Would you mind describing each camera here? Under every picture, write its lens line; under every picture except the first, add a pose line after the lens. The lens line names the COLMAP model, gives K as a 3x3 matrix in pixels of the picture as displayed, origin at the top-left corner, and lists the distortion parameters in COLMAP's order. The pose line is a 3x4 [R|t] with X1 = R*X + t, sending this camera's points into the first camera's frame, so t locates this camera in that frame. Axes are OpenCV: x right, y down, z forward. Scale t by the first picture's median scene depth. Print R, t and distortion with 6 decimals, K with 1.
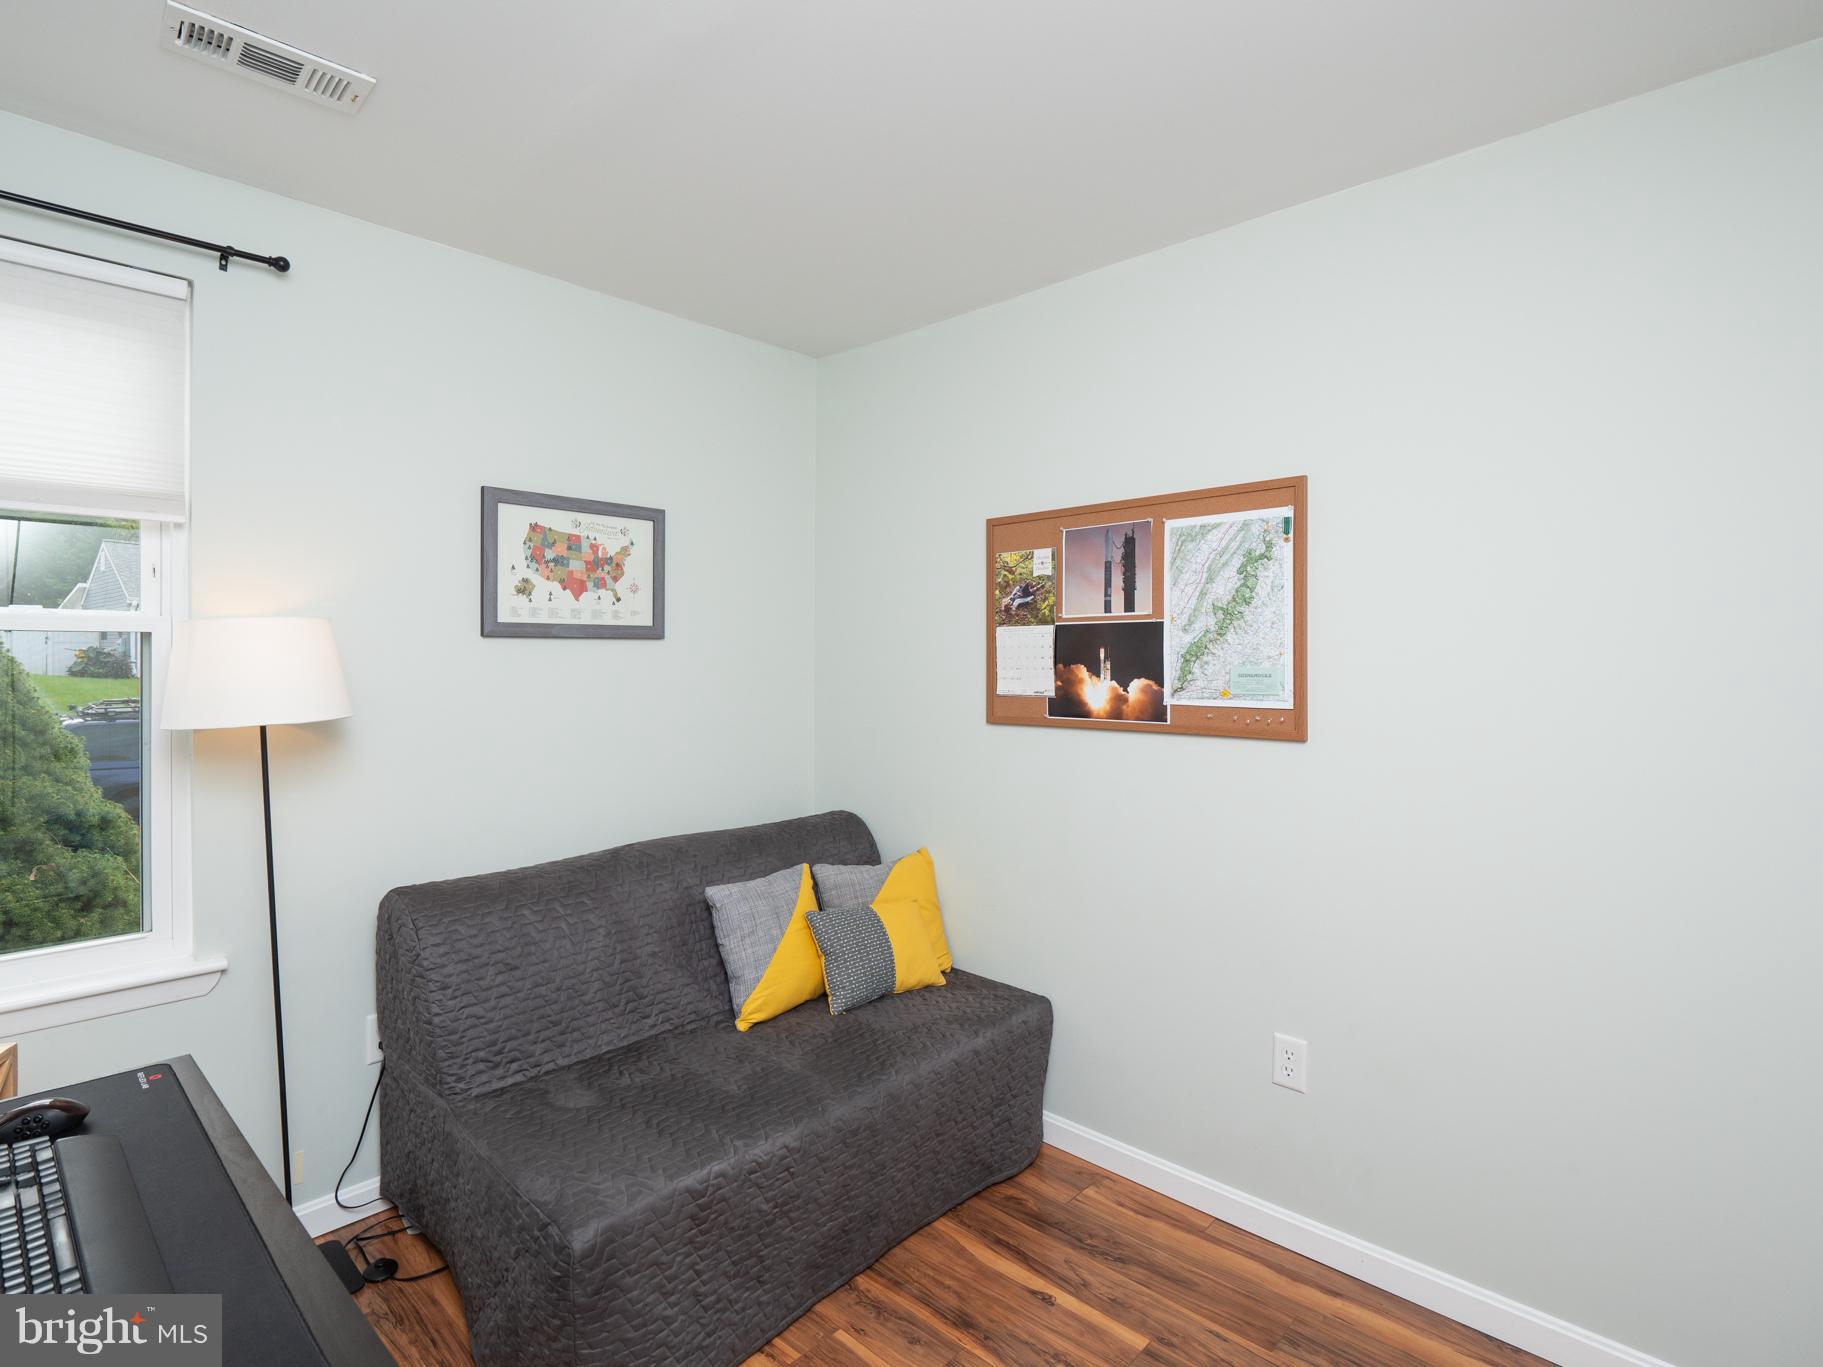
lens RADIAL K [[900.4, 0, 896.1], [0, 900.4, 669.2], [0, 0, 1]] dist [-0.014534, -0.000807]
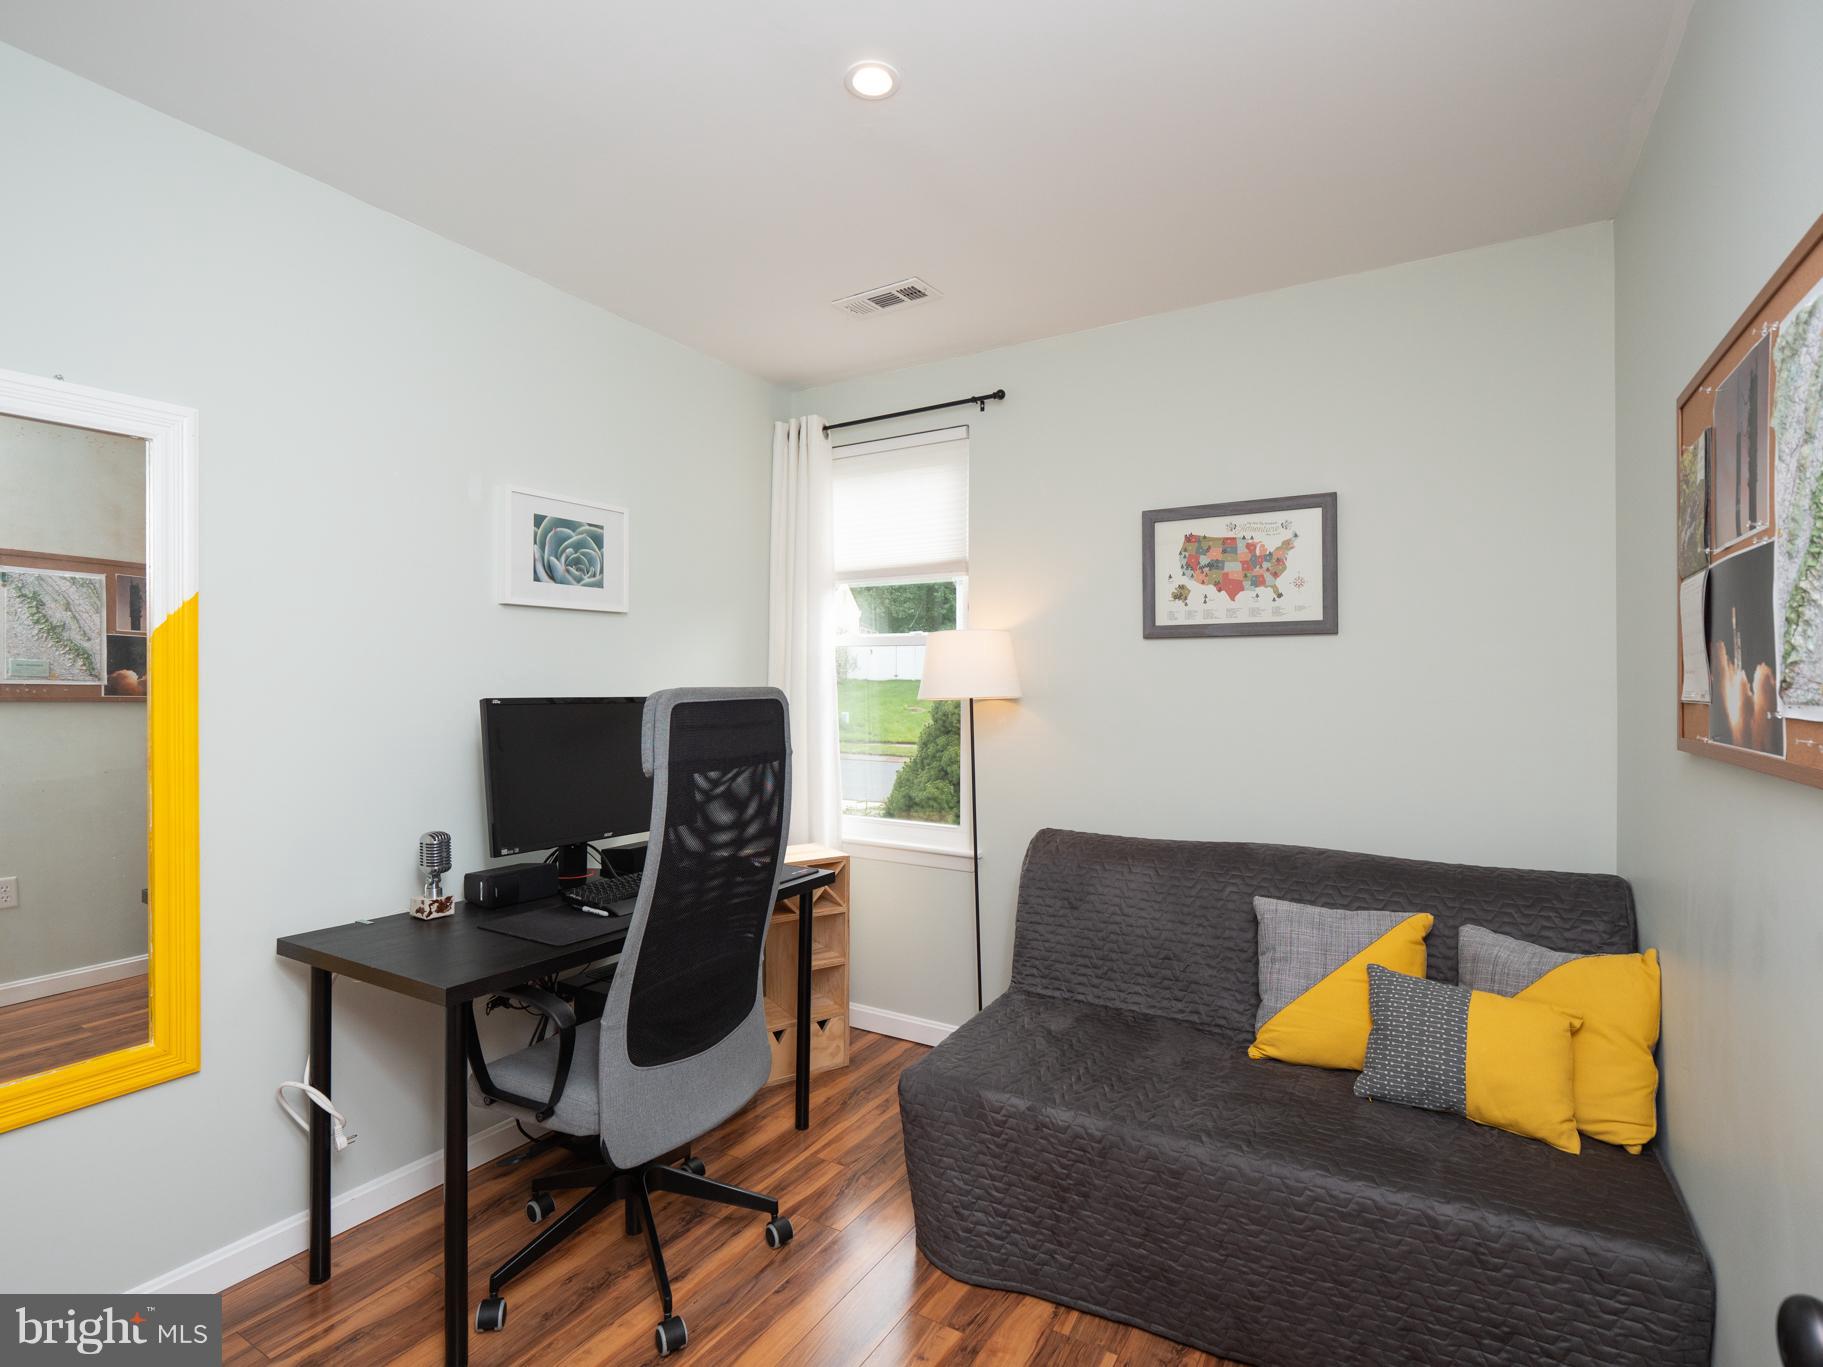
lens RADIAL K [[900.4, 0, 905.8], [0, 900.4, 678.1], [0, 0, 1]] dist [-0.014534, -0.000807]
pose [[0.217279, -0.002319, -0.976107, 0.622333], [-0.012957, 0.999902, -0.005260, 0.025612], [0.976024, 0.013790, 0.217228, 0.438118]]
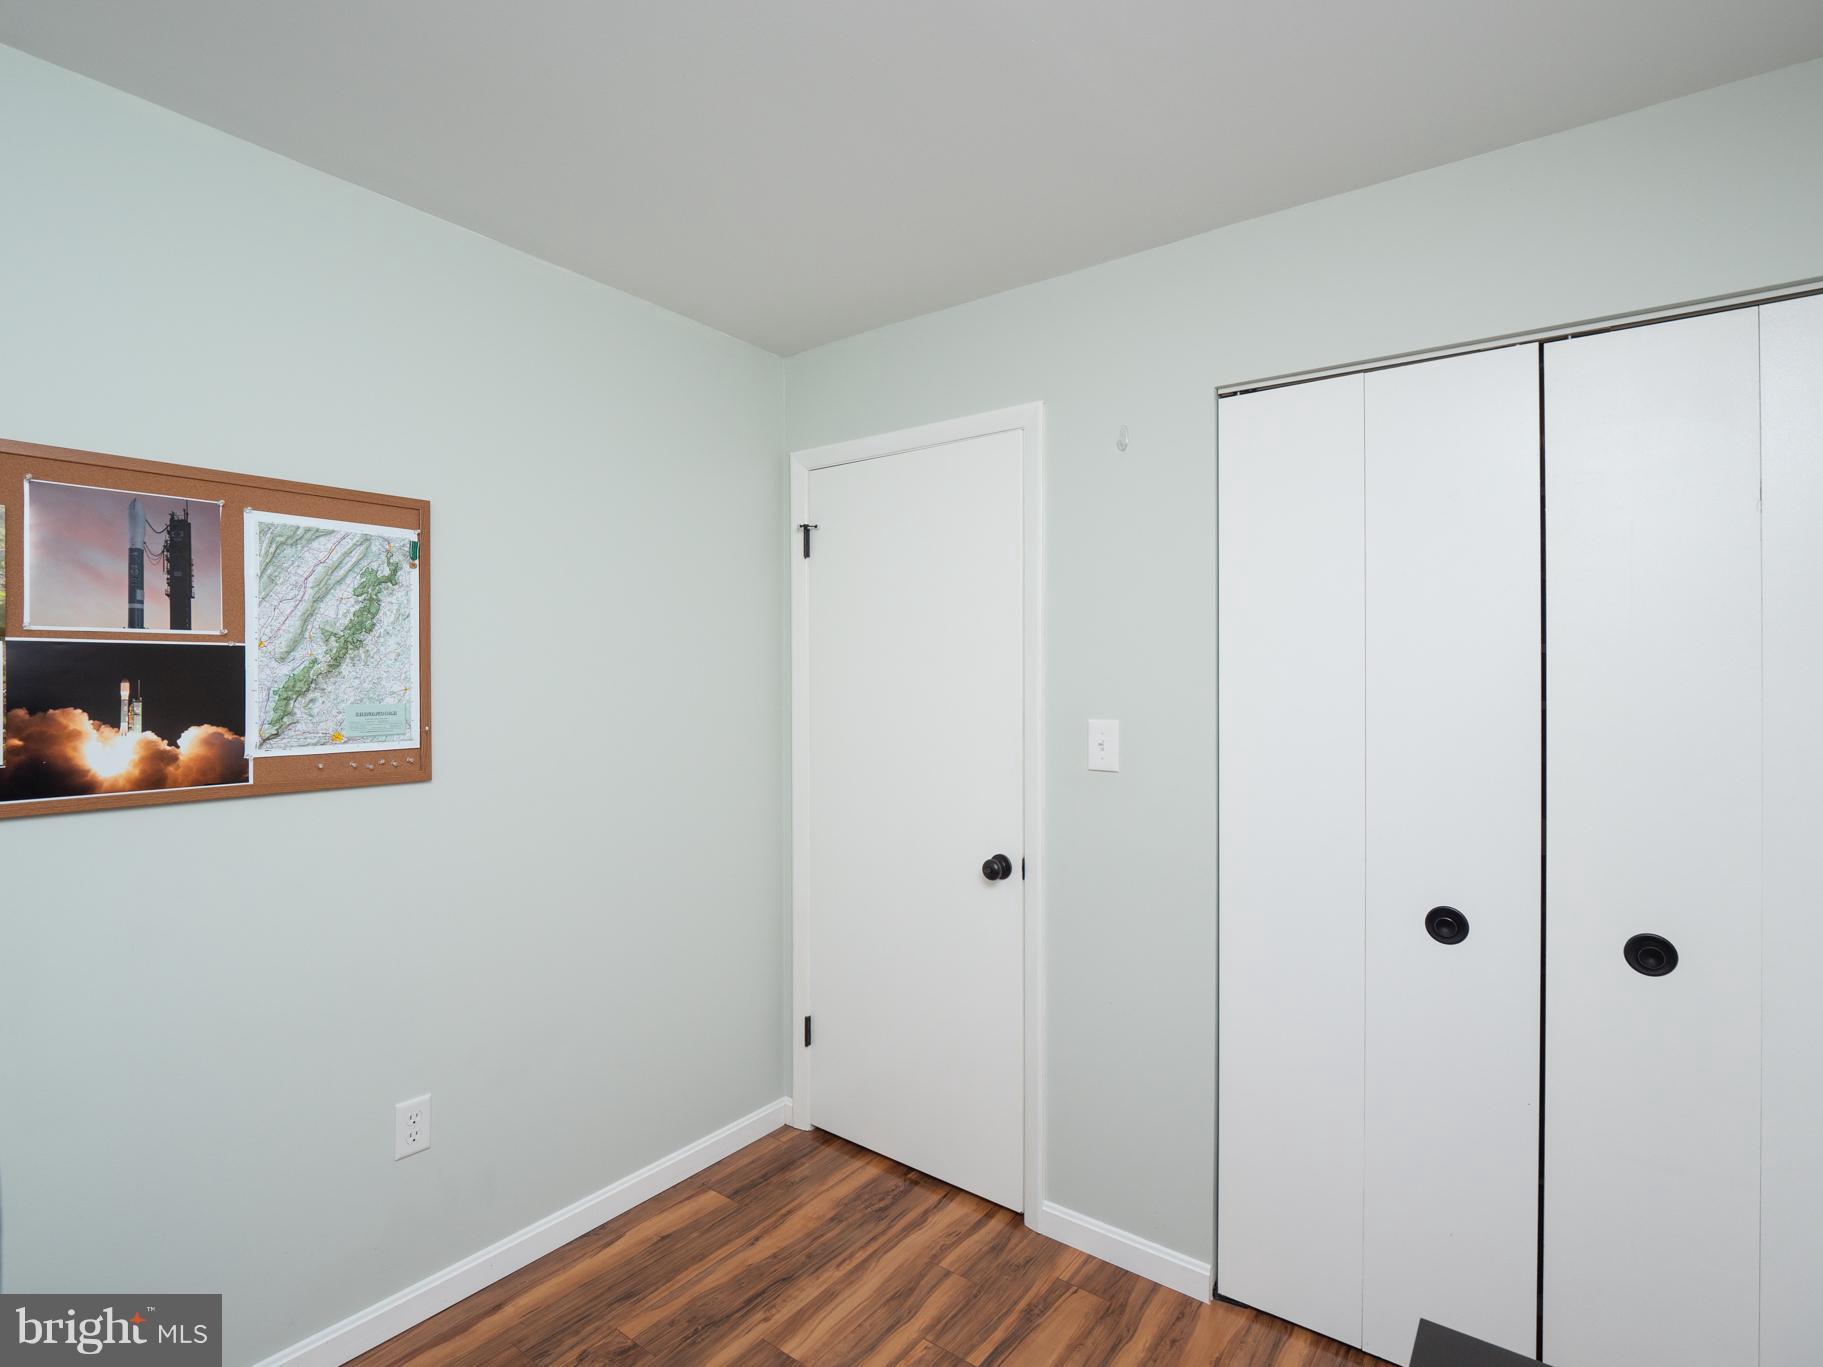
lens RADIAL K [[900.4, 0, 904.9], [0, 900.4, 684.4], [0, 0, 1]] dist [-0.014534, -0.000807]
pose [[-0.105763, -0.013740, 0.994296, -0.468476], [0.004613, 0.999887, 0.014308, -0.028385], [-0.994381, 0.006100, -0.105688, 0.515399]]
